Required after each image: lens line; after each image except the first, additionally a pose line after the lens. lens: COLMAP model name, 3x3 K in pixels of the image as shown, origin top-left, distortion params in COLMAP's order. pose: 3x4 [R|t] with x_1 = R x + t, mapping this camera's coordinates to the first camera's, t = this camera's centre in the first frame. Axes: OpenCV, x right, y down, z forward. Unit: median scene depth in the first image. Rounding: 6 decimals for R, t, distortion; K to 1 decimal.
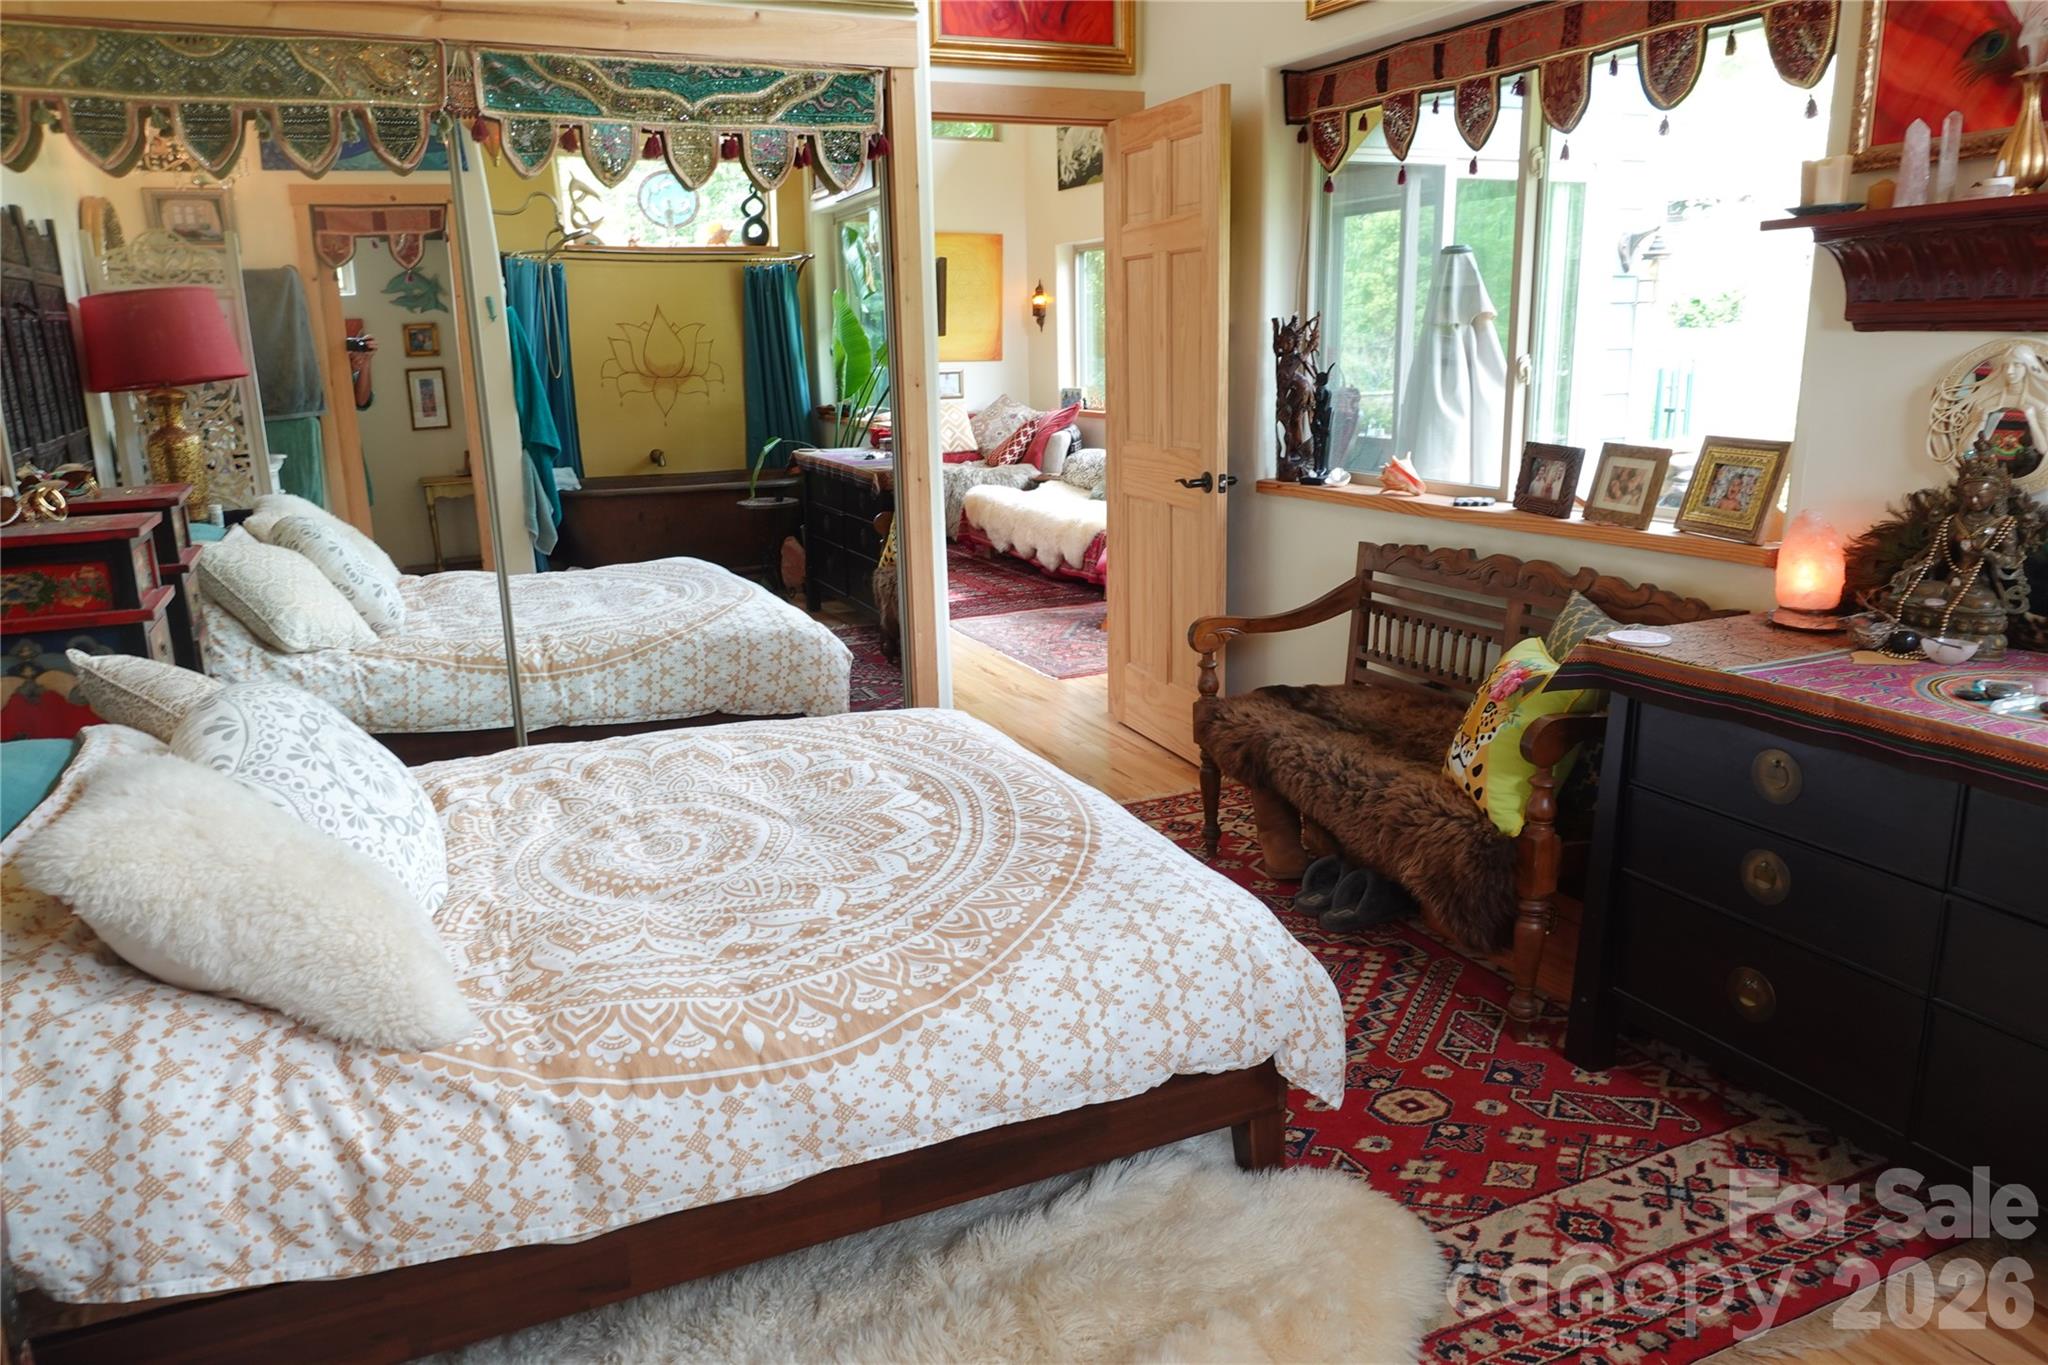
lens RADIAL K [[1418.1, 0, 1015.0], [0, 1418.1, 682.4], [0, 0, 1]] dist [0.004761, 0.006358]
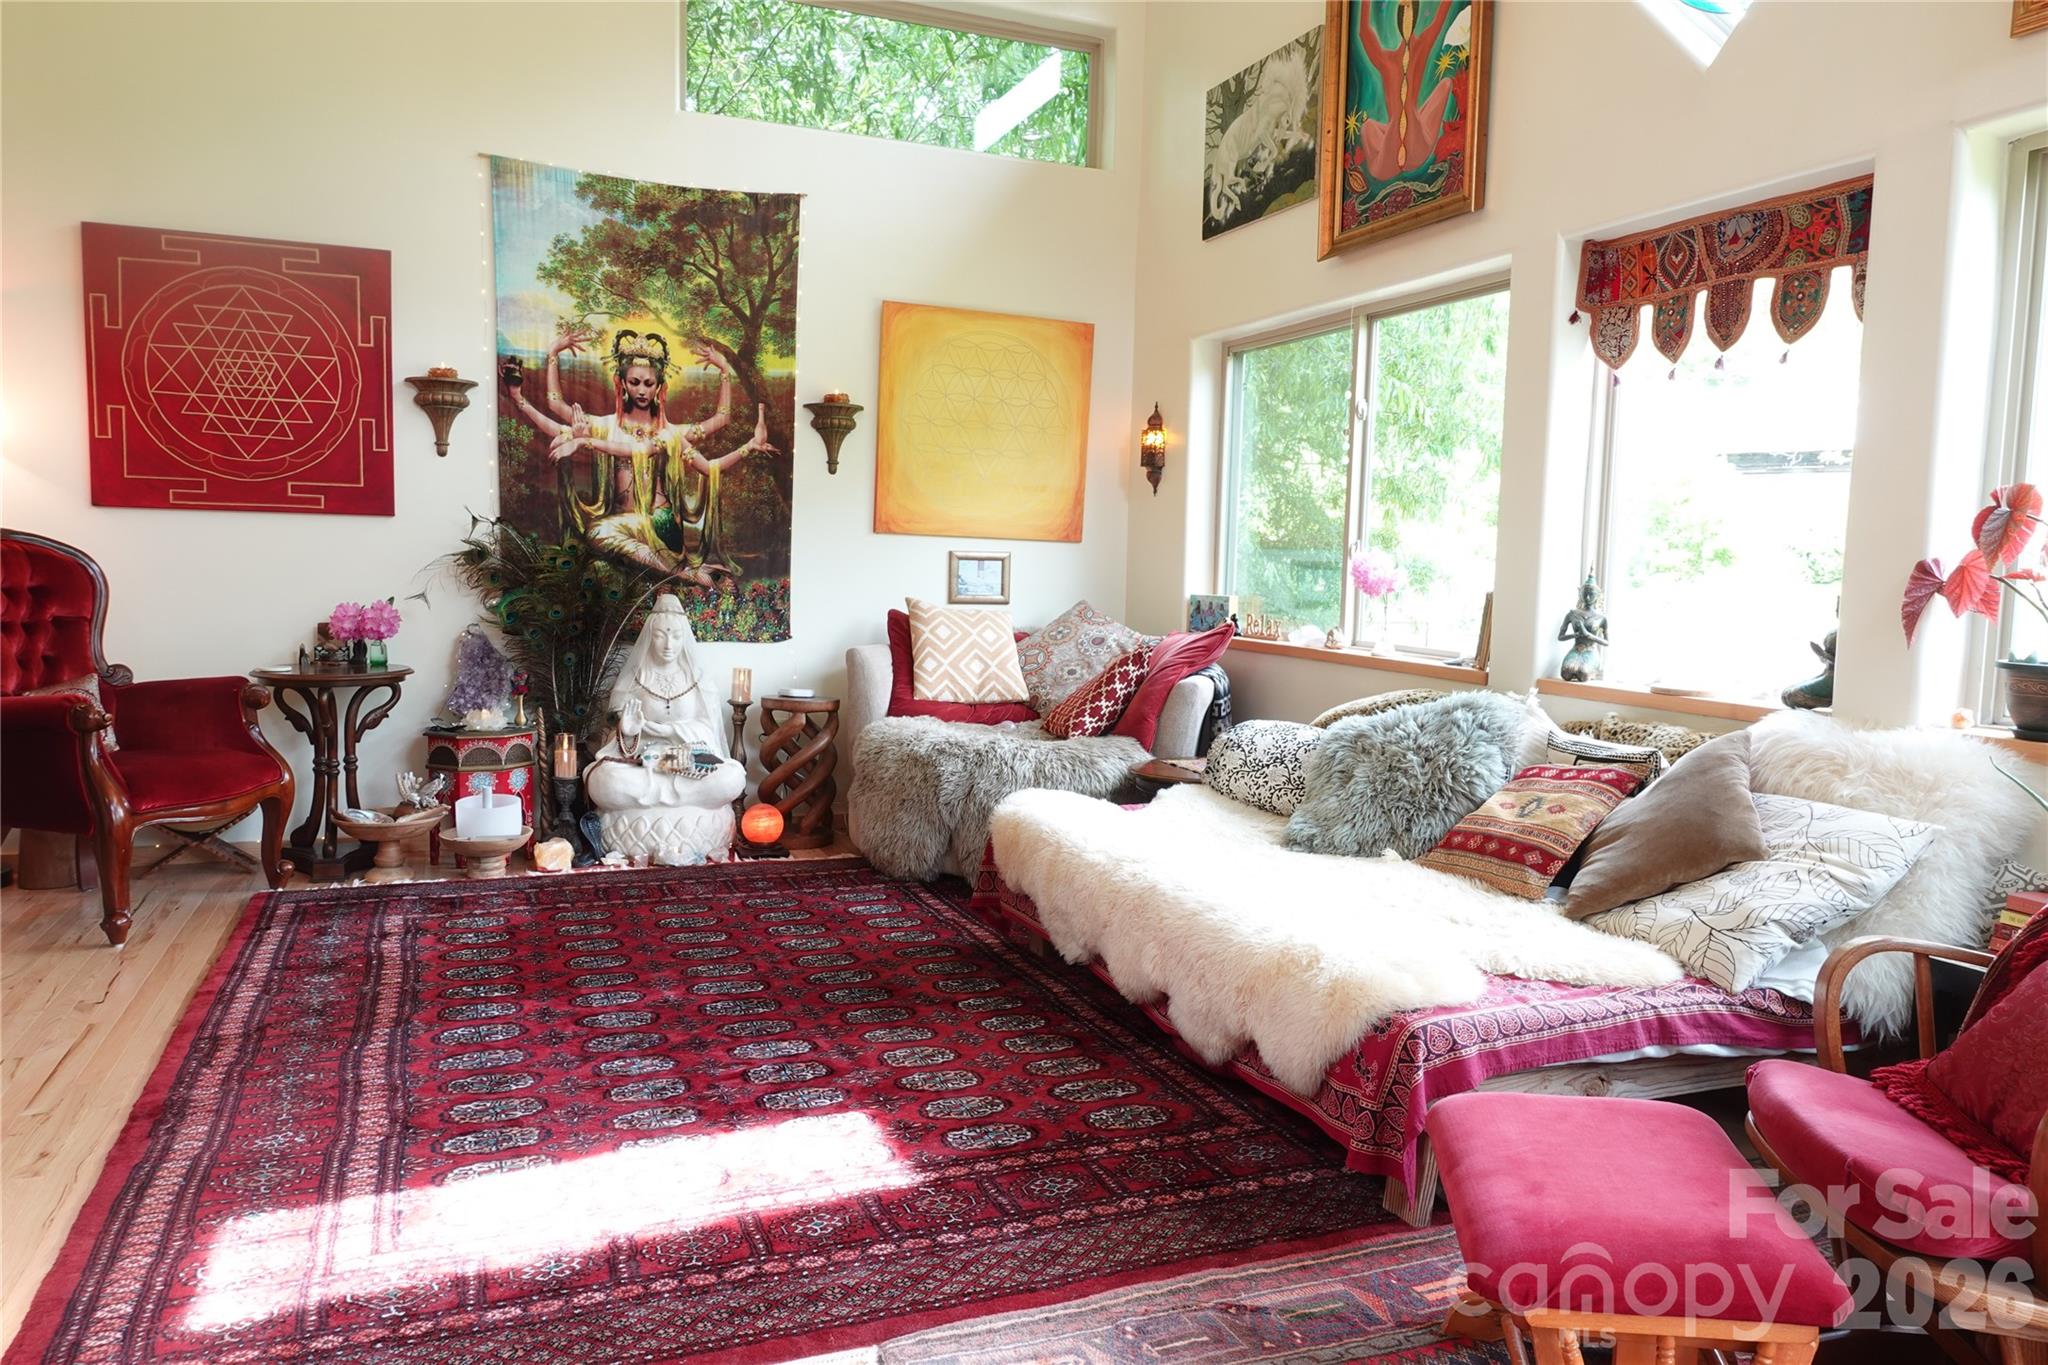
lens RADIAL K [[1418.1, 0, 1018.9], [0, 1418.1, 682.3], [0, 0, 1]] dist [0.004761, 0.006358]
pose [[0.998017, 0.053441, -0.033254, -0.013145], [-0.057877, 0.986819, -0.151125, -0.093602], [0.024739, 0.152750, 0.987955, 0.492375]]
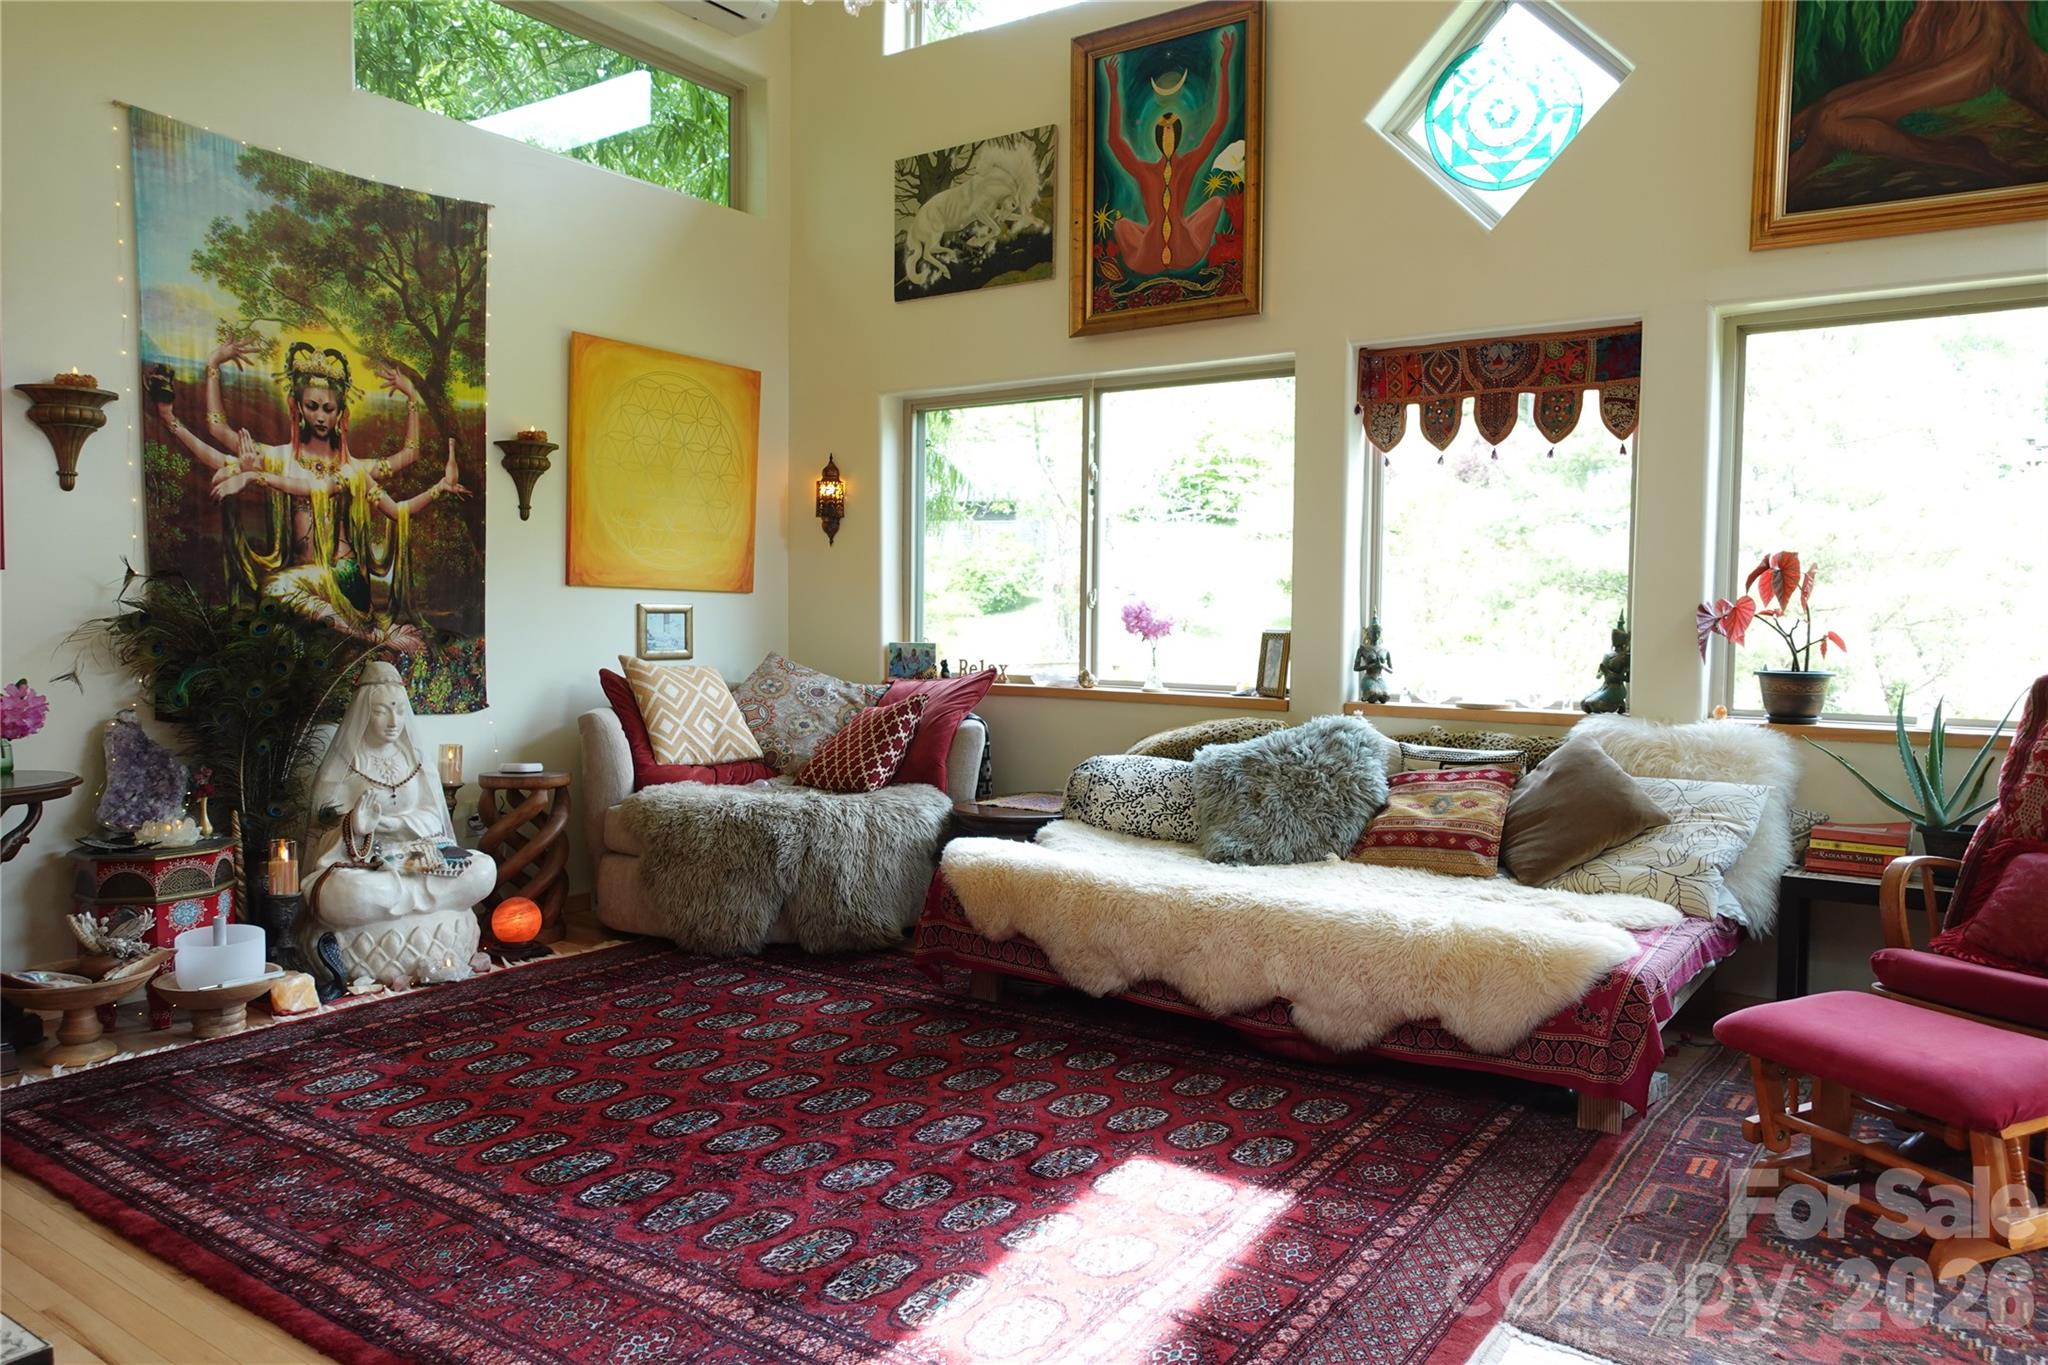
lens RADIAL K [[1418.1, 0, 1025.1], [0, 1418.1, 683.9], [0, 0, 1]] dist [0.004761, 0.006358]
pose [[0.860239, 0.005566, 0.509861, -0.215731], [0.092941, 0.981477, -0.167526, -0.098622], [-0.501349, 0.191499, 0.843787, 0.533446]]
